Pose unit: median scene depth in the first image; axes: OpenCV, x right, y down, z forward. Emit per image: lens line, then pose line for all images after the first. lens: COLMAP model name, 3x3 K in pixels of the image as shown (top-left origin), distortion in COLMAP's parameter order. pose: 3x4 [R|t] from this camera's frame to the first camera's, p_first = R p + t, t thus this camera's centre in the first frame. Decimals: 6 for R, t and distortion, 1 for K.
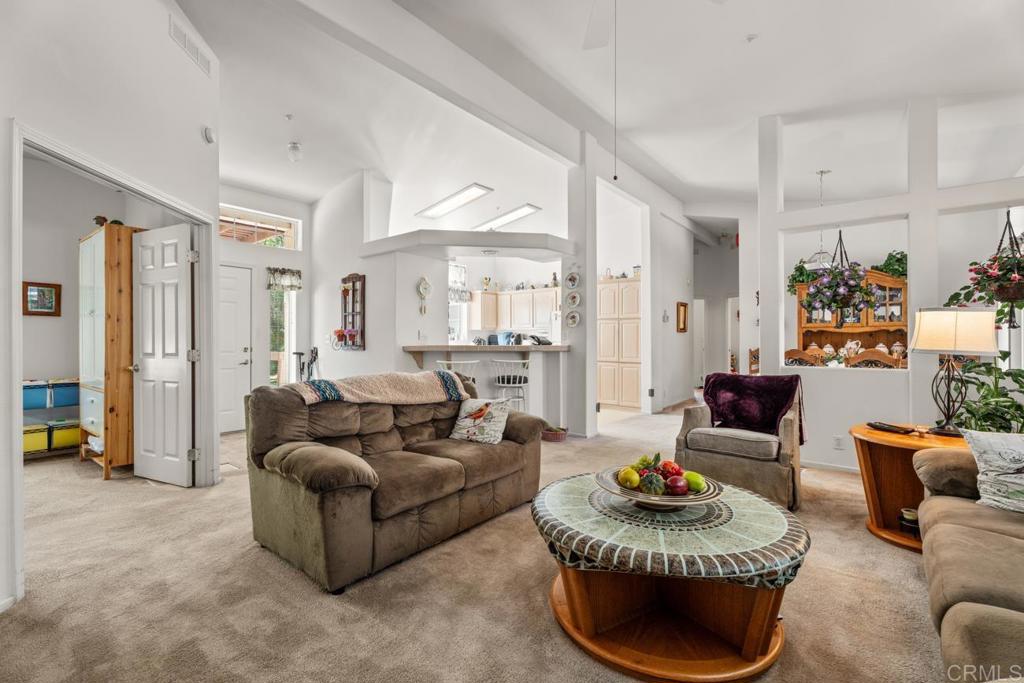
lens RADIAL K [[458.1, 0, 513.6], [0, 458.1, 339.5], [0, 0, 1]] dist [0.013313, 0.000712]
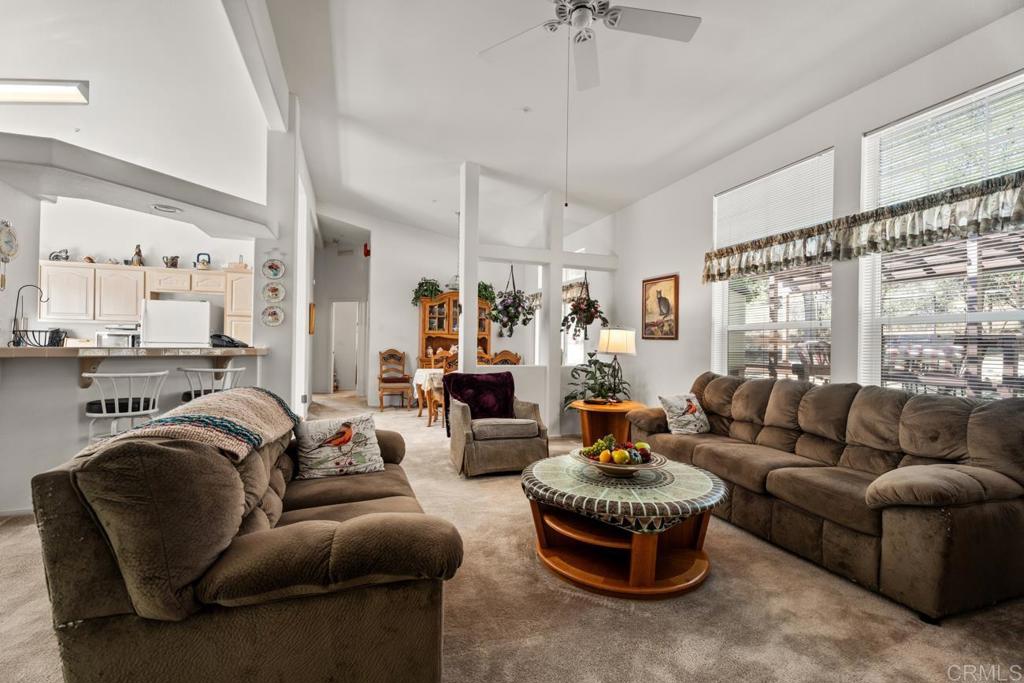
lens RADIAL K [[458.1, 0, 511.4], [0, 458.1, 343.3], [0, 0, 1]] dist [0.013313, 0.000712]
pose [[0.536805, 0.012006, 0.843621, -0.448732], [-0.015713, 0.999868, -0.004231, 0.000727], [-0.843560, -0.010985, 0.536923, 0.269324]]
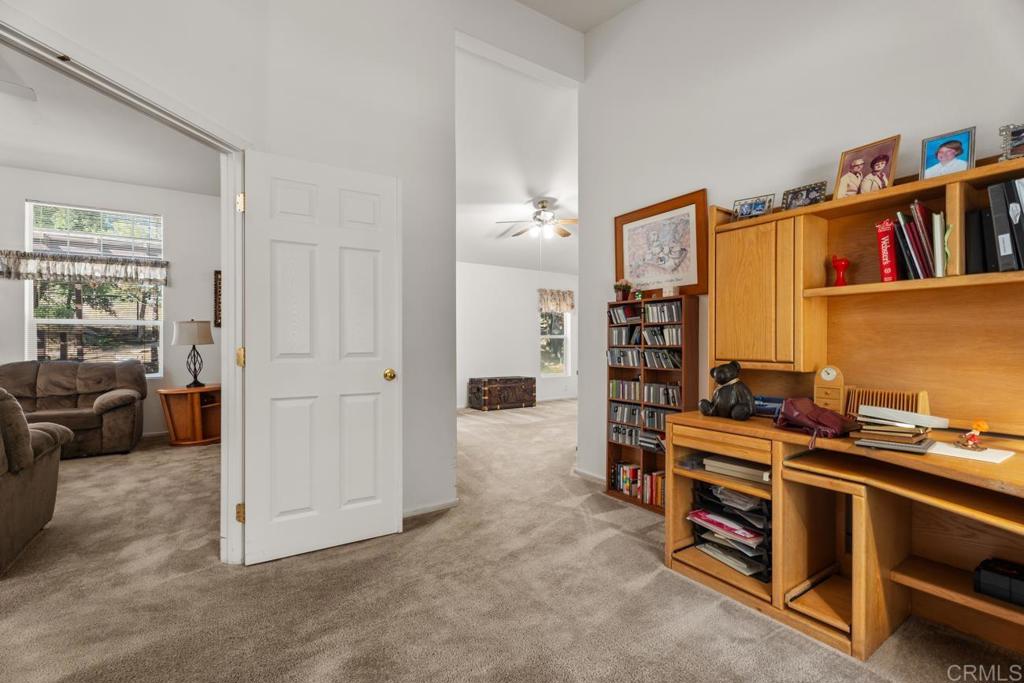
lens RADIAL K [[458.1, 0, 515.3], [0, 458.1, 341.4], [0, 0, 1]] dist [0.013313, 0.000712]
pose [[-0.944812, 0.004523, 0.327581, -1.135733], [0.004093, 0.999990, -0.002003, 0.013272], [-0.327587, -0.000552, -0.944821, 0.978758]]
